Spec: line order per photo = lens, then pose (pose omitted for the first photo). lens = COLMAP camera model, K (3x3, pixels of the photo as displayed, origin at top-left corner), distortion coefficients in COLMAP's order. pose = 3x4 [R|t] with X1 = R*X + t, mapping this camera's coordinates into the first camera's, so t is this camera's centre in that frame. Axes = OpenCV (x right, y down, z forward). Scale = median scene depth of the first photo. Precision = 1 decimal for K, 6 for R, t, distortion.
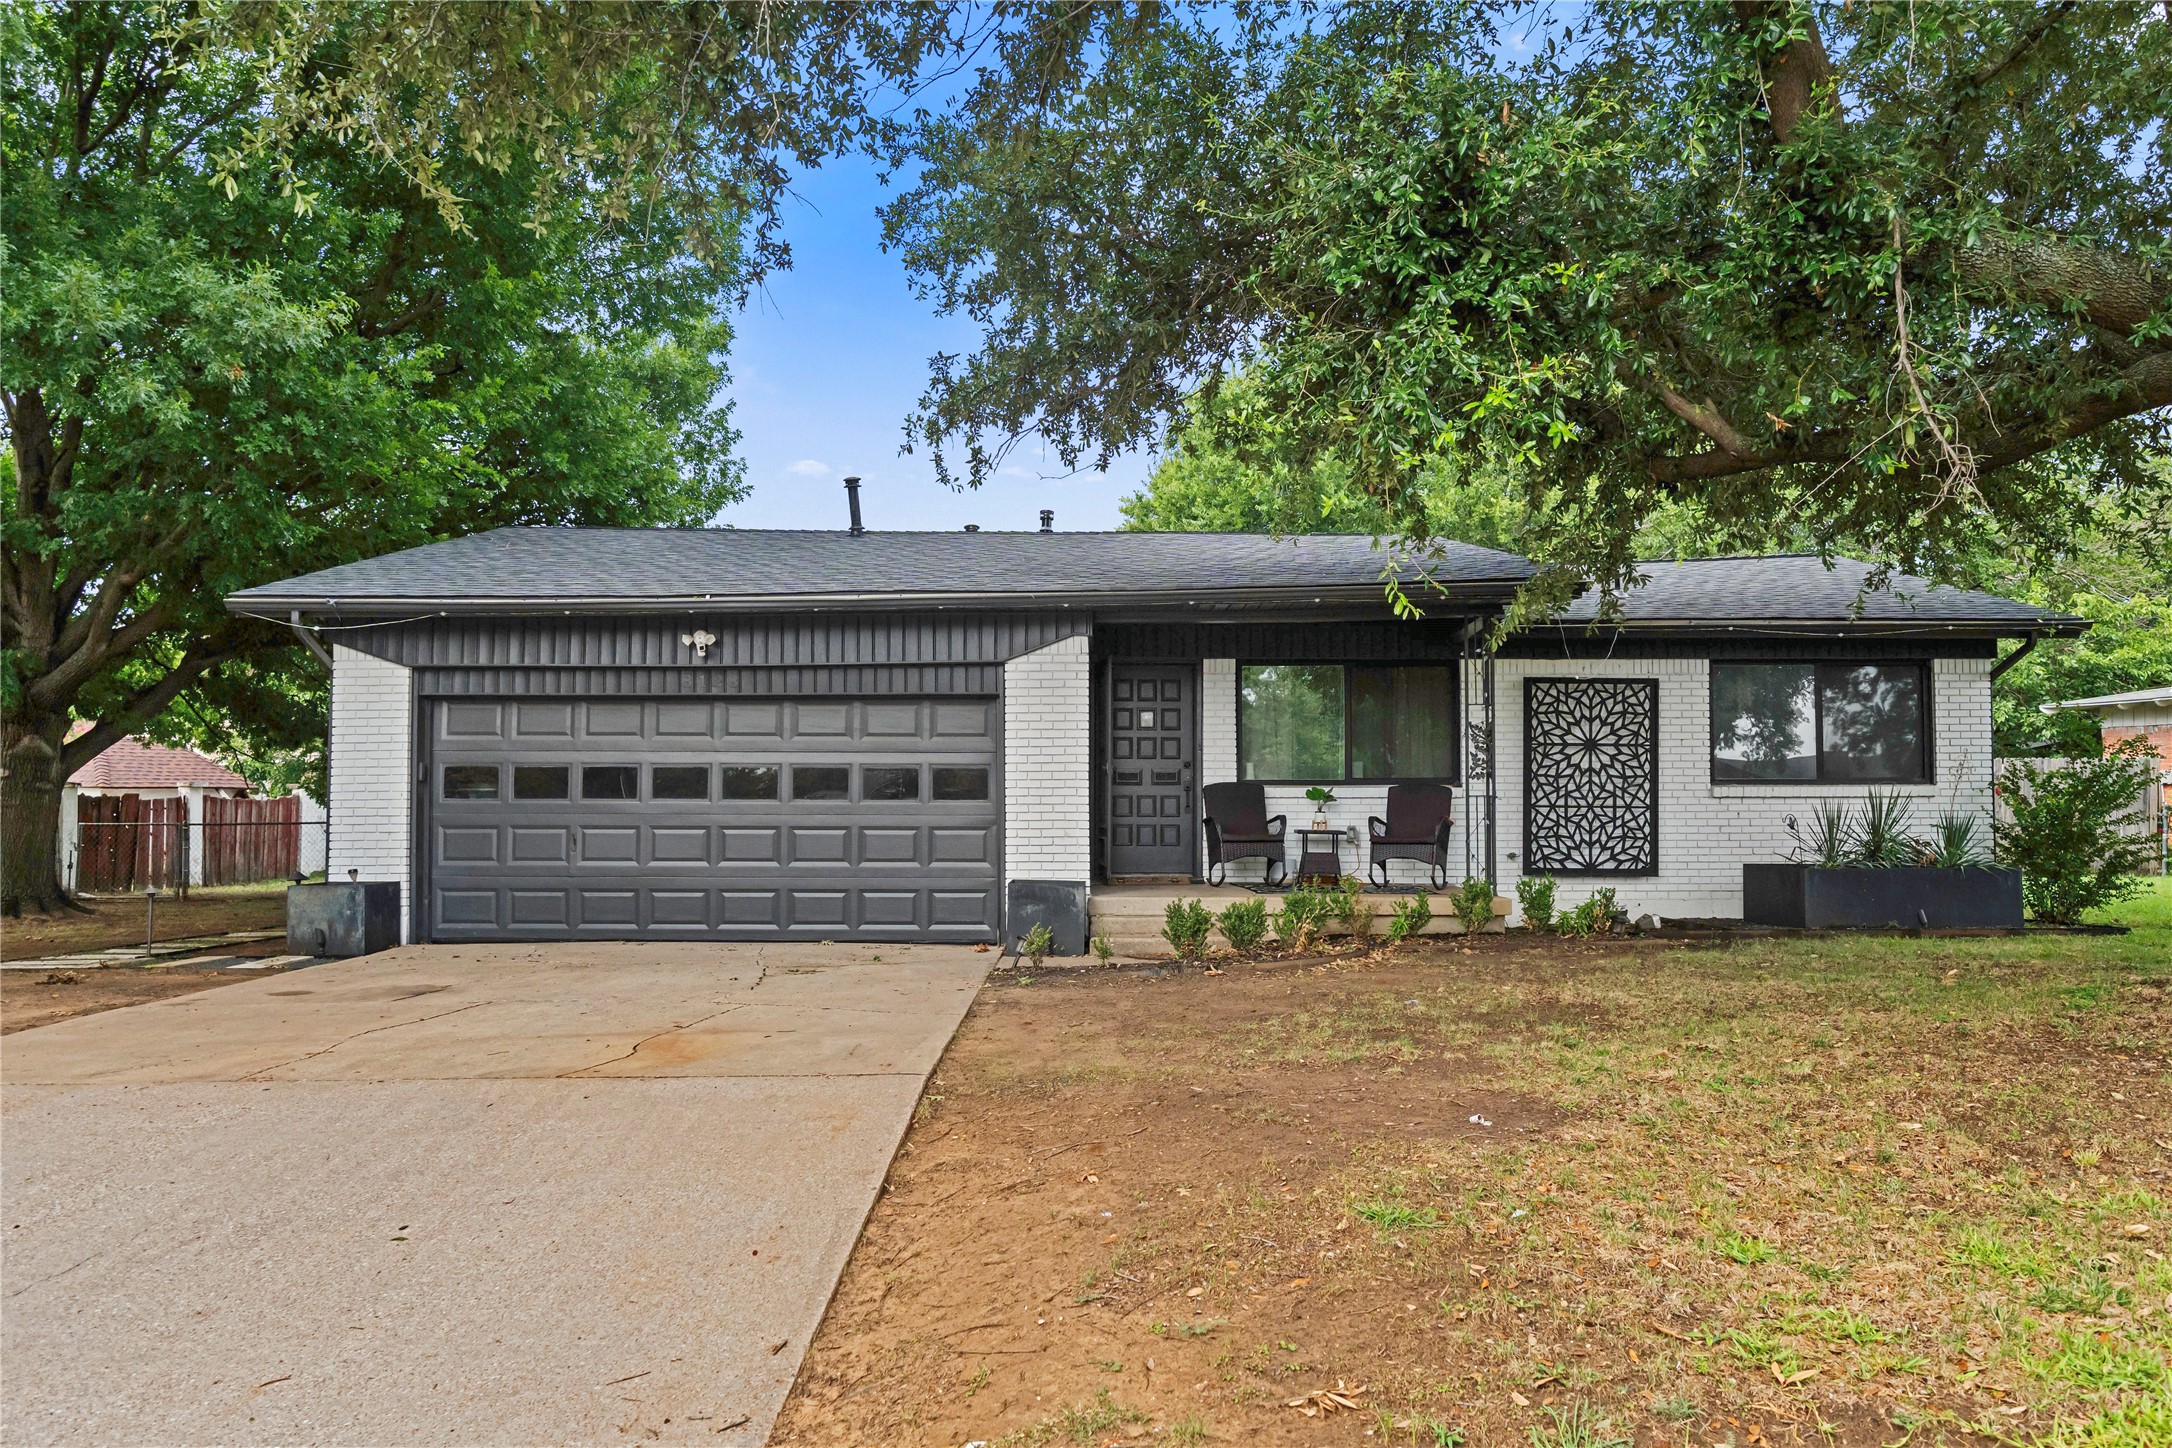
lens RADIAL K [[1437.7, 0, 1086.0], [0, 1437.7, 724.0], [0, 0, 1]] dist [0.002487, -0.000138]
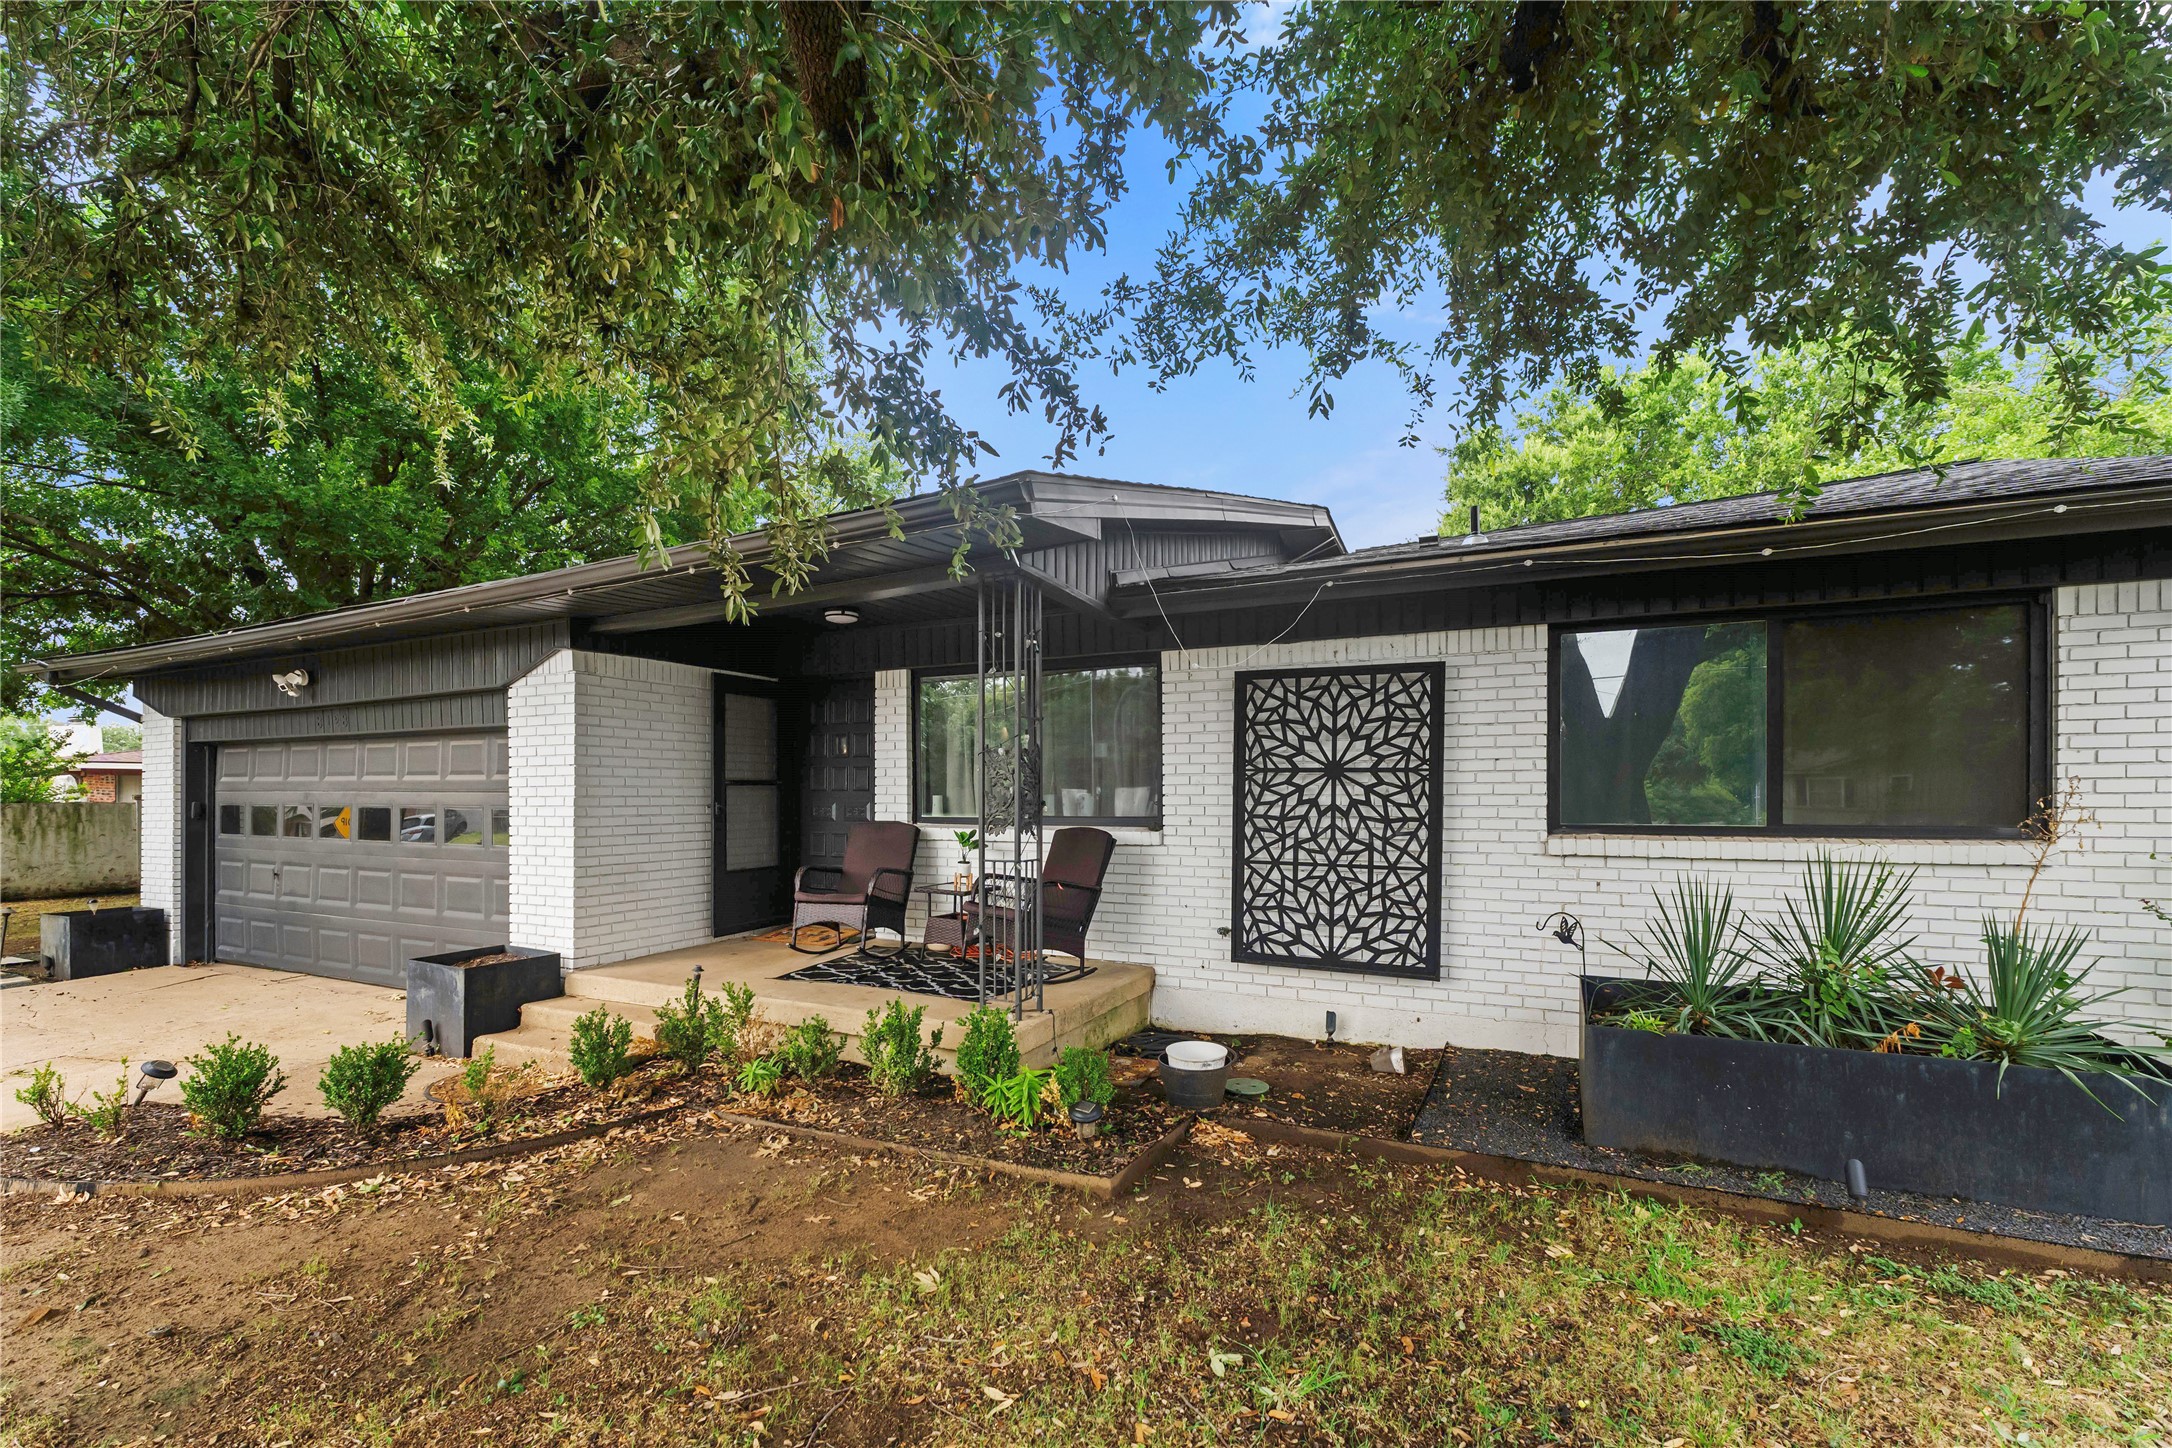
lens RADIAL K [[942.1, 0, 1087.2], [0, 942.1, 786.9], [0, 0, 1]] dist [-0.001335, 0.000122]
pose [[0.897546, -0.003137, -0.440909, 0.439145], [0.025926, 0.998620, 0.045672, -0.000309], [0.440158, -0.052424, 0.896389, 0.568848]]
